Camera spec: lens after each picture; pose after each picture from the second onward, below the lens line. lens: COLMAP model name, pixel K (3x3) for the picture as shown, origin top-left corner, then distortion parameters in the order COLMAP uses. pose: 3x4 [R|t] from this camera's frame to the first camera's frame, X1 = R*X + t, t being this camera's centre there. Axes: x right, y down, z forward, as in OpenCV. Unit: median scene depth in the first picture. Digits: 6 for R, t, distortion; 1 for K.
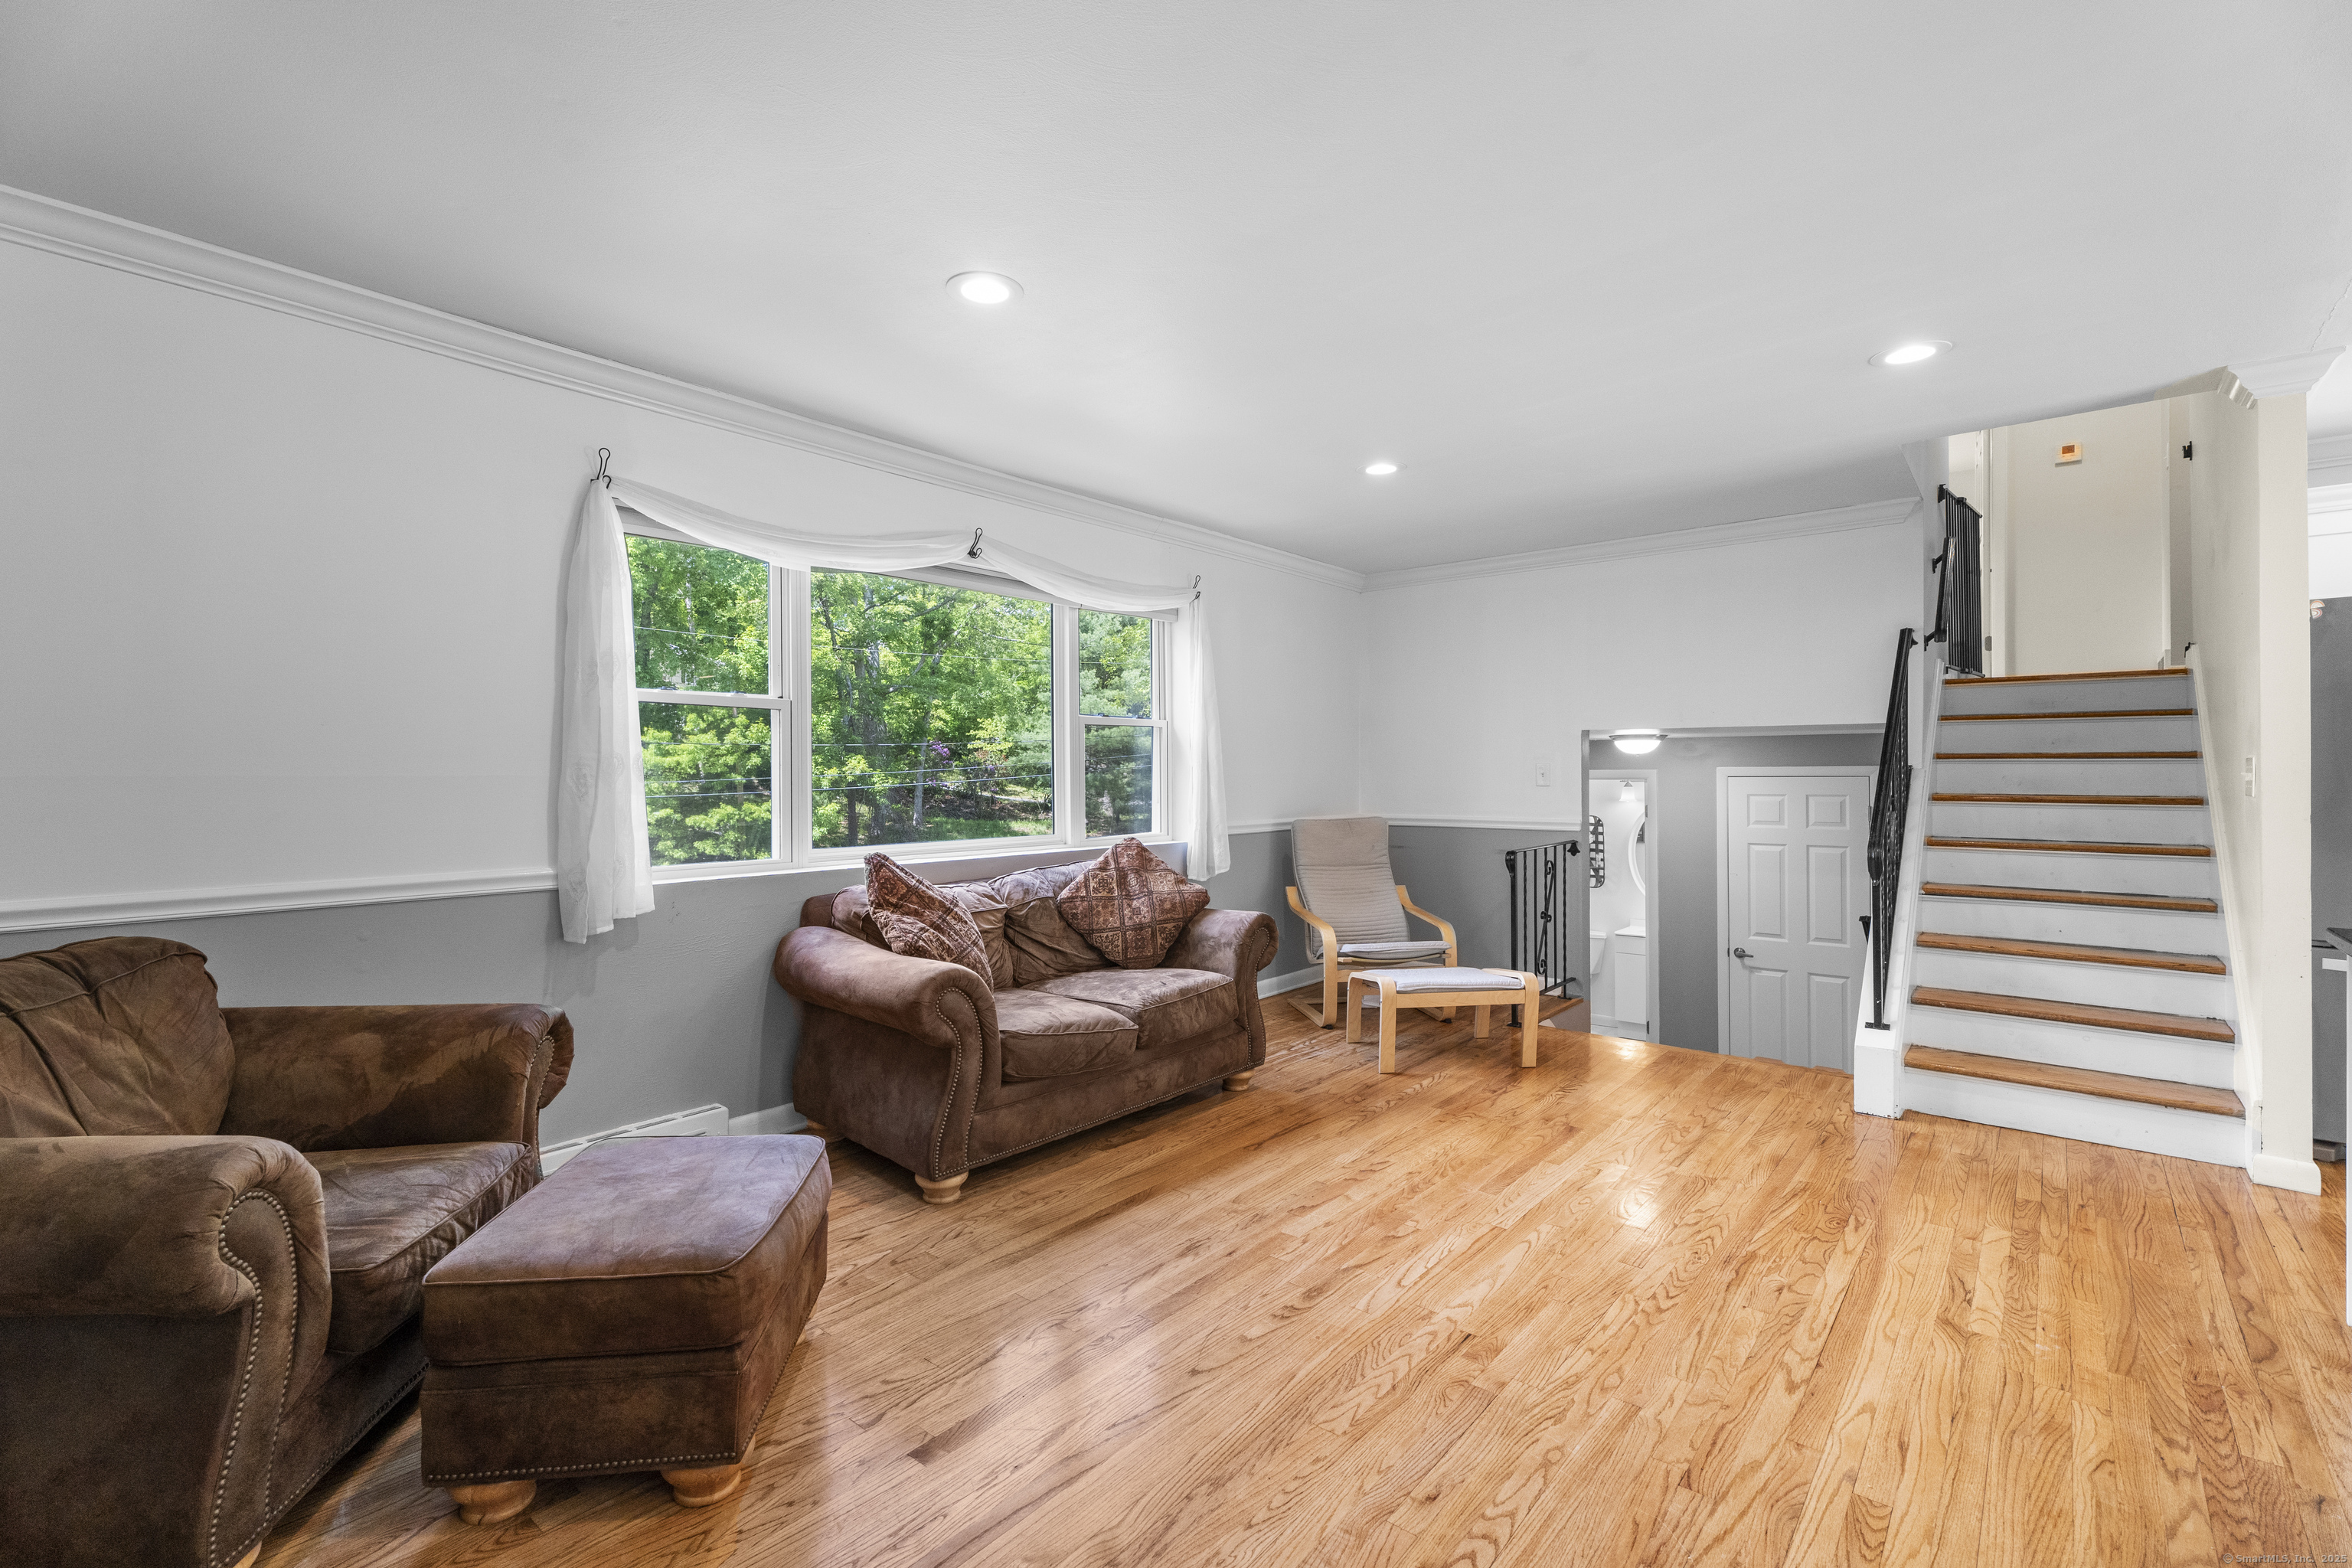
lens RADIAL K [[1036.0, 0, 1163.3], [0, 1036.0, 782.6], [0, 0, 1]] dist [0.002751, -0.002046]
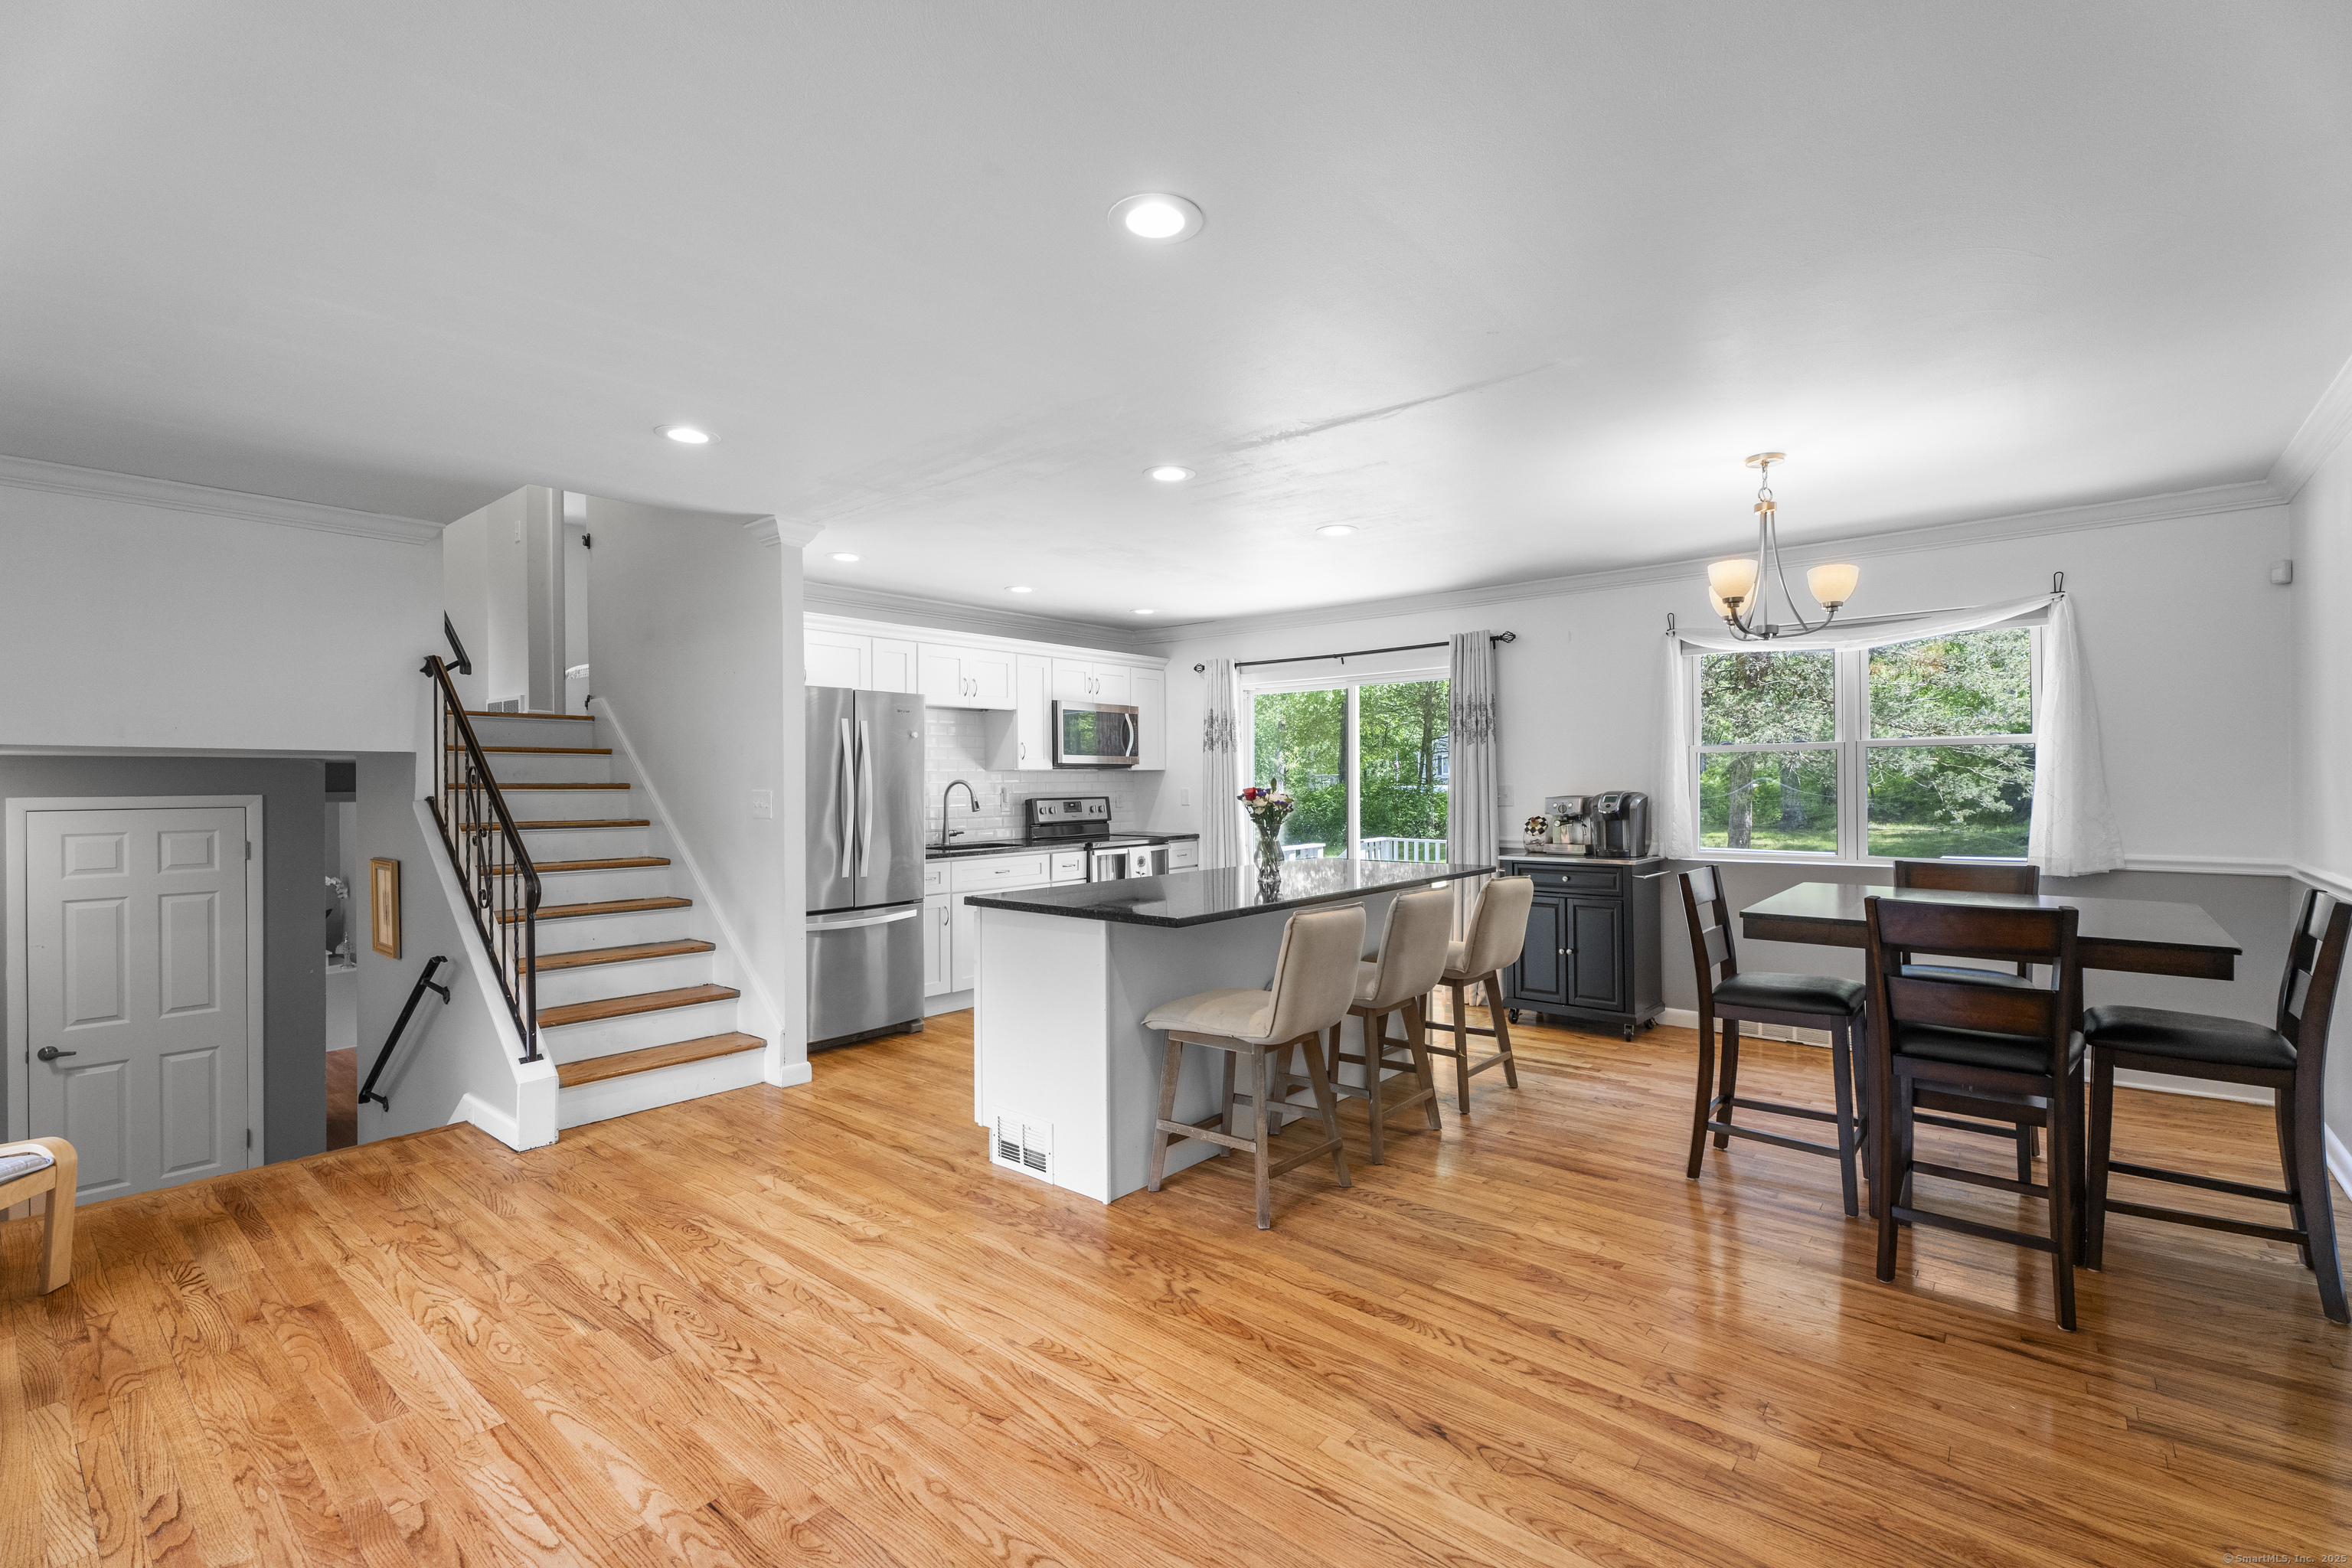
lens RADIAL K [[1036.0, 0, 1186.5], [0, 1036.0, 773.5], [0, 0, 1]] dist [0.002751, -0.002046]
pose [[-0.016332, 0.011946, 0.999795, -0.390088], [0.015386, 0.999813, -0.011695, -0.023084], [-0.999748, 0.015192, -0.016513, 0.451961]]
